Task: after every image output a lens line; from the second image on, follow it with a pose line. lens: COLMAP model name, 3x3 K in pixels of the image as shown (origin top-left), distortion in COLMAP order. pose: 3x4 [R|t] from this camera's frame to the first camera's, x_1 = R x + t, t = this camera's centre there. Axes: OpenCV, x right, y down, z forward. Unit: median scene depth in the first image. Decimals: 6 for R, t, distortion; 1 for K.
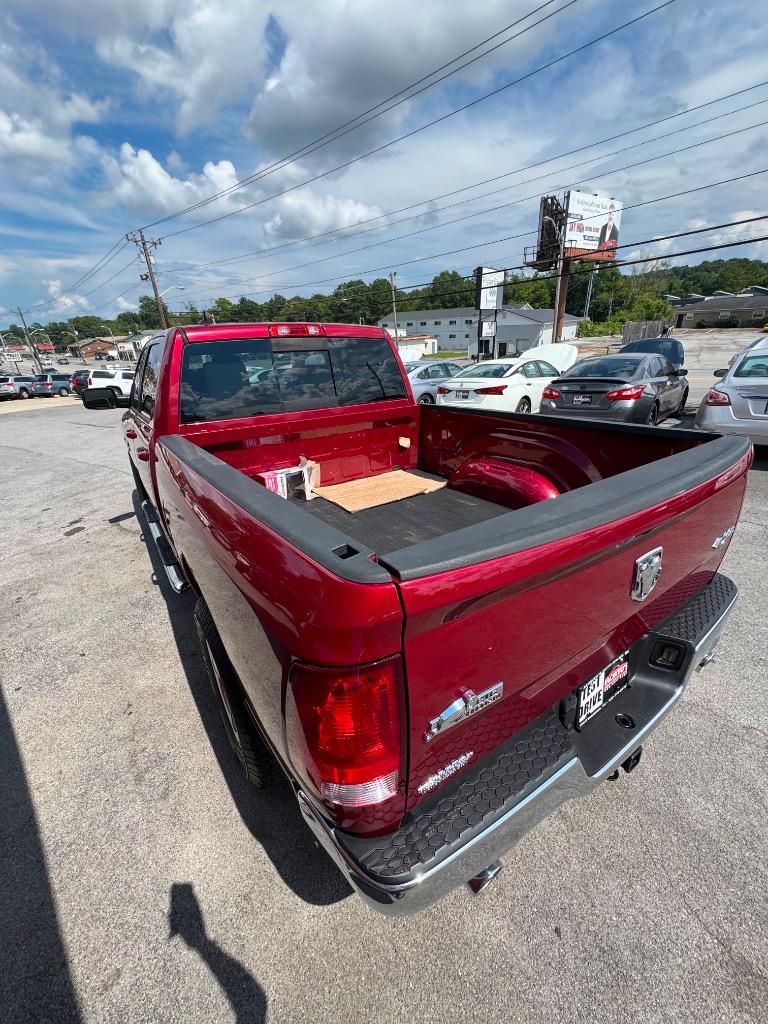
lens RADIAL K [[412.7, 0, 379.6], [0, 412.7, 514.7], [0, 0, 1]] dist [-0.003558, -0.000024]
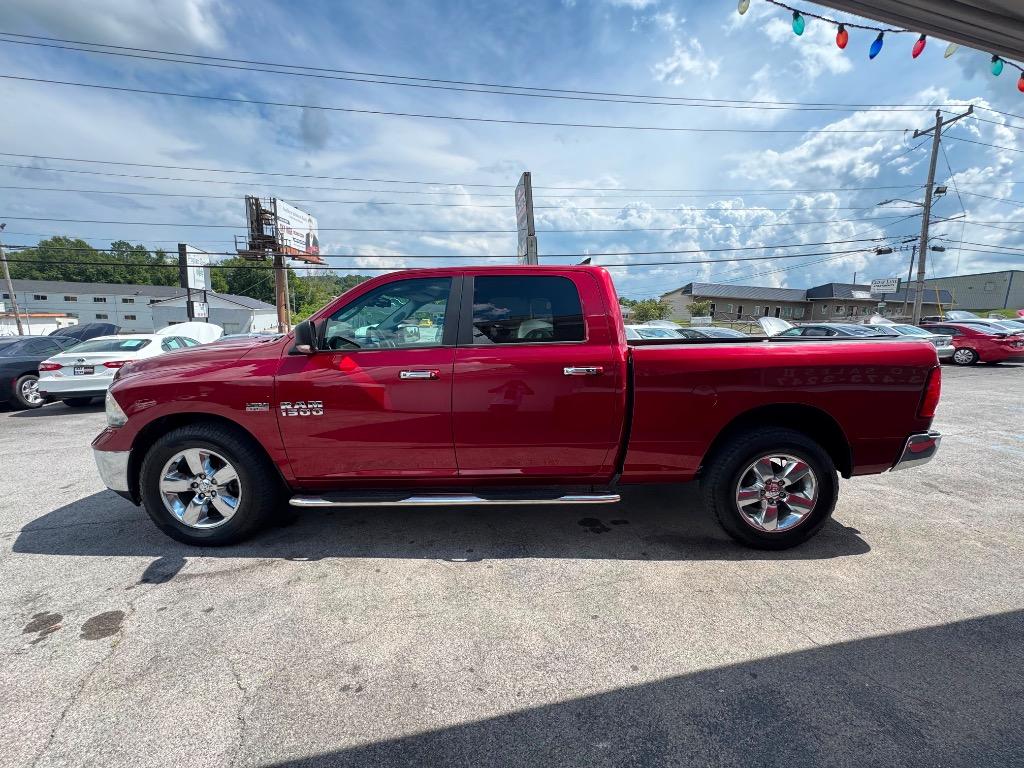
lens RADIAL K [[412.7, 0, 512.0], [0, 412.7, 384.0], [0, 0, 1]] dist [-0.003558, -0.000024]
pose [[0.552330, -0.071128, 0.830585, -0.130314], [0.290962, 0.950142, -0.112121, -0.004932], [-0.781199, 0.303597, 0.545488, 0.048464]]
